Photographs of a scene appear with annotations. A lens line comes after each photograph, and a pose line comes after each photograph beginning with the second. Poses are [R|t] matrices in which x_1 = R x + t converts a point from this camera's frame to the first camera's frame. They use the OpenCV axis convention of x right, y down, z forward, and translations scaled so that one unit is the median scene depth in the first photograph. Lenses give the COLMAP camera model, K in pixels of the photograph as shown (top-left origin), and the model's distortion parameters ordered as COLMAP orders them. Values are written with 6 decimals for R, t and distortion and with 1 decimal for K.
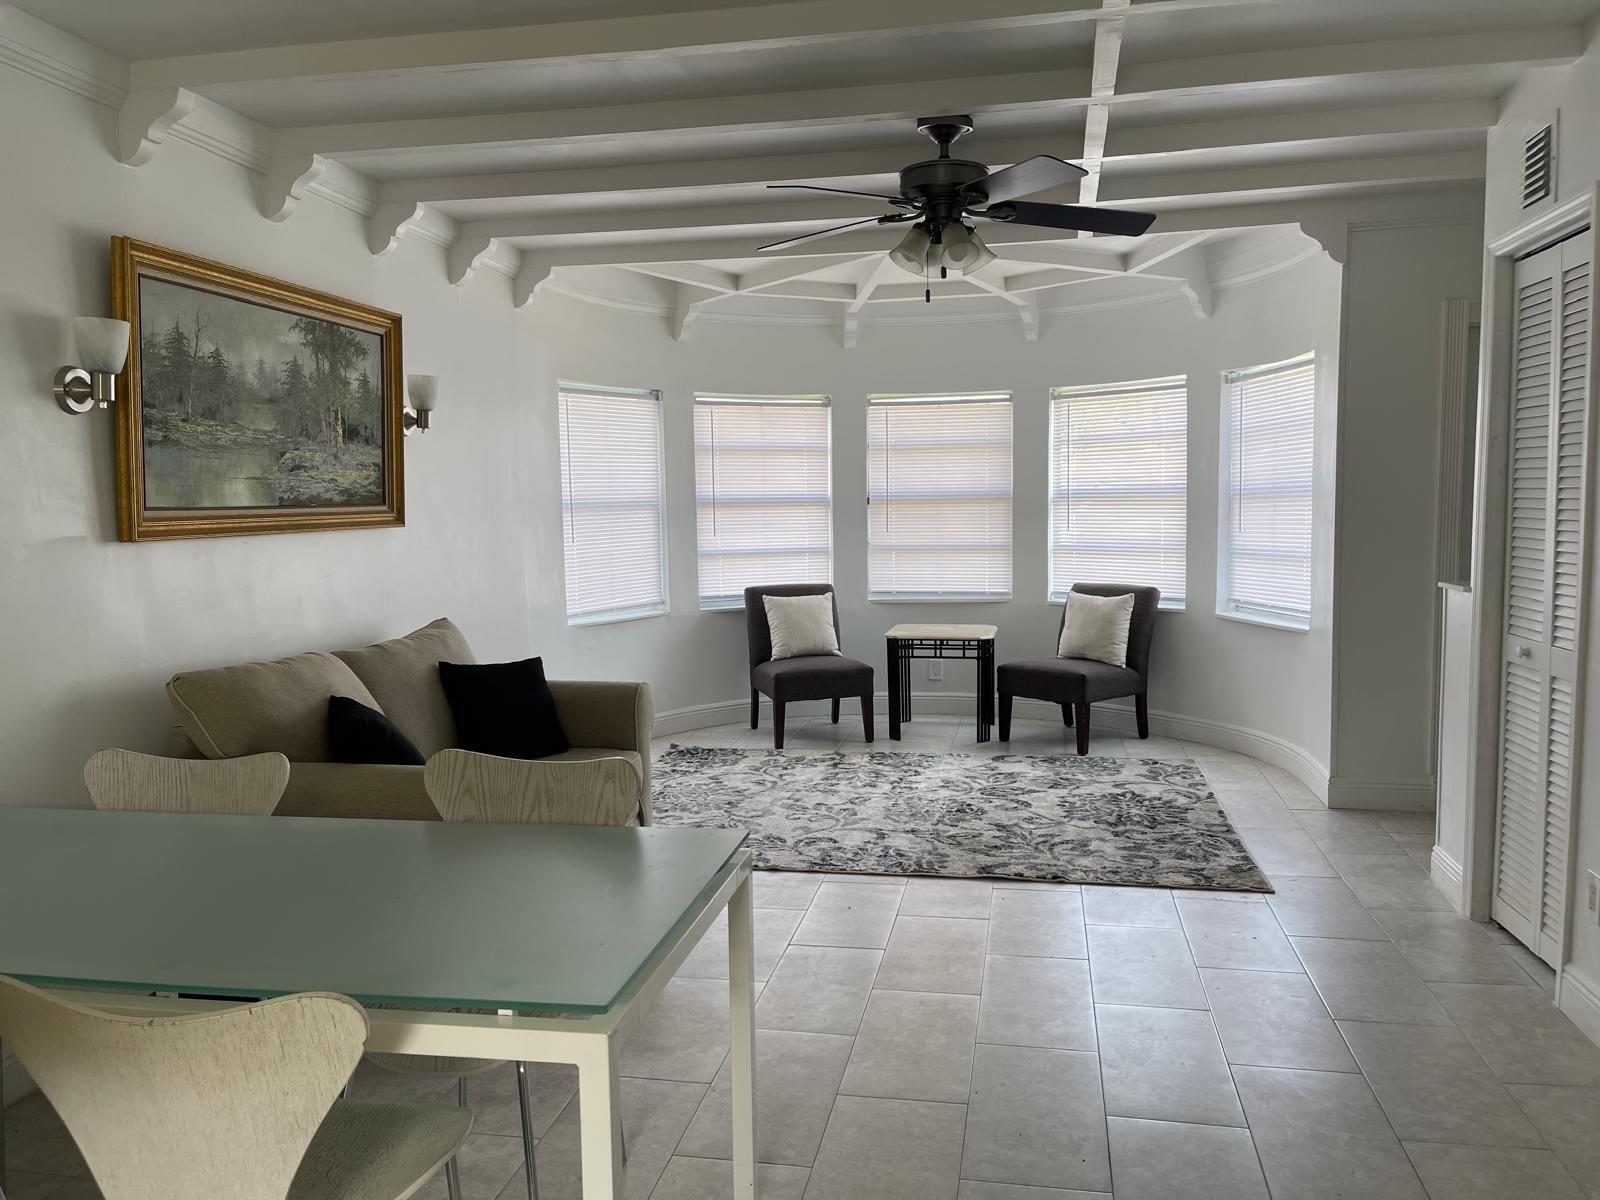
lens RADIAL K [[1199.5, 0, 800.0], [0, 1199.5, 600.0], [0, 0, 1]] dist [0.070194, -0.089955]
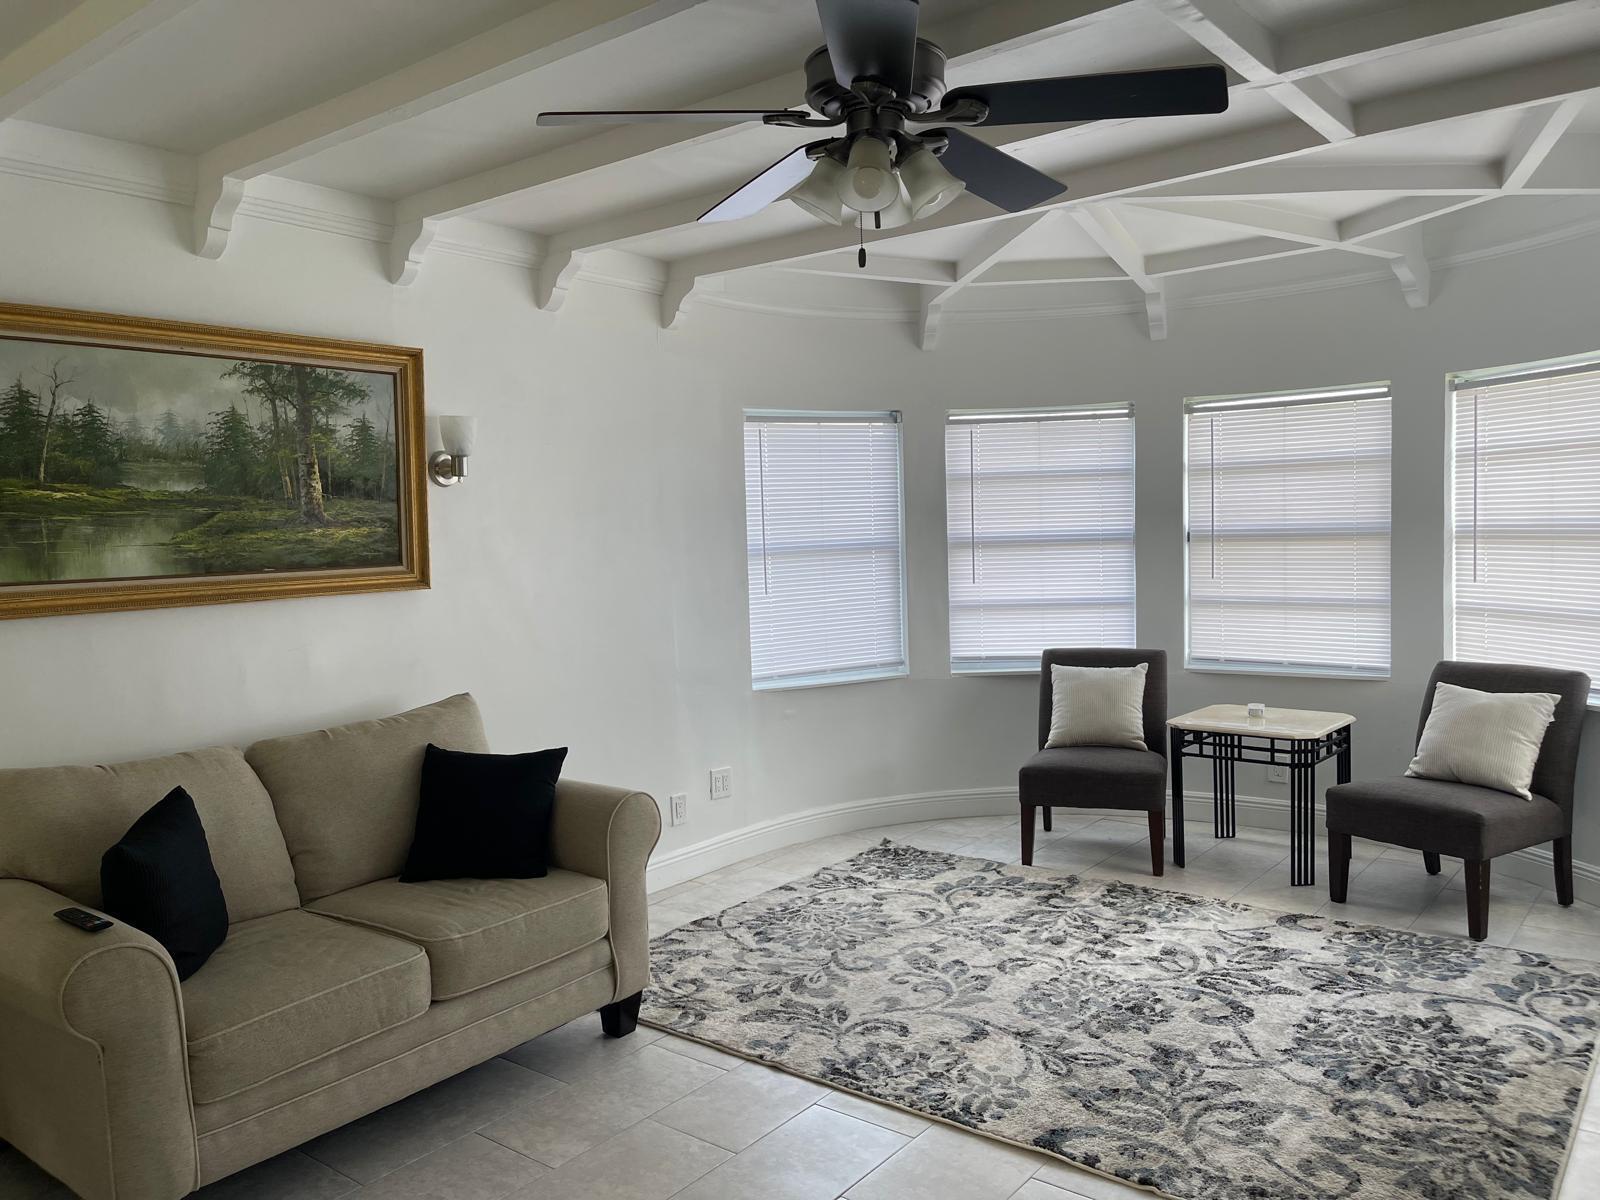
lens RADIAL K [[1199.5, 0, 800.0], [0, 1199.5, 600.0], [0, 0, 1]] dist [0.070194, -0.089955]
pose [[0.887276, 0.018504, -0.460867, 0.289606], [-0.024118, 0.999689, -0.006294, -0.049150], [0.460608, 0.016700, 0.887447, 0.316330]]
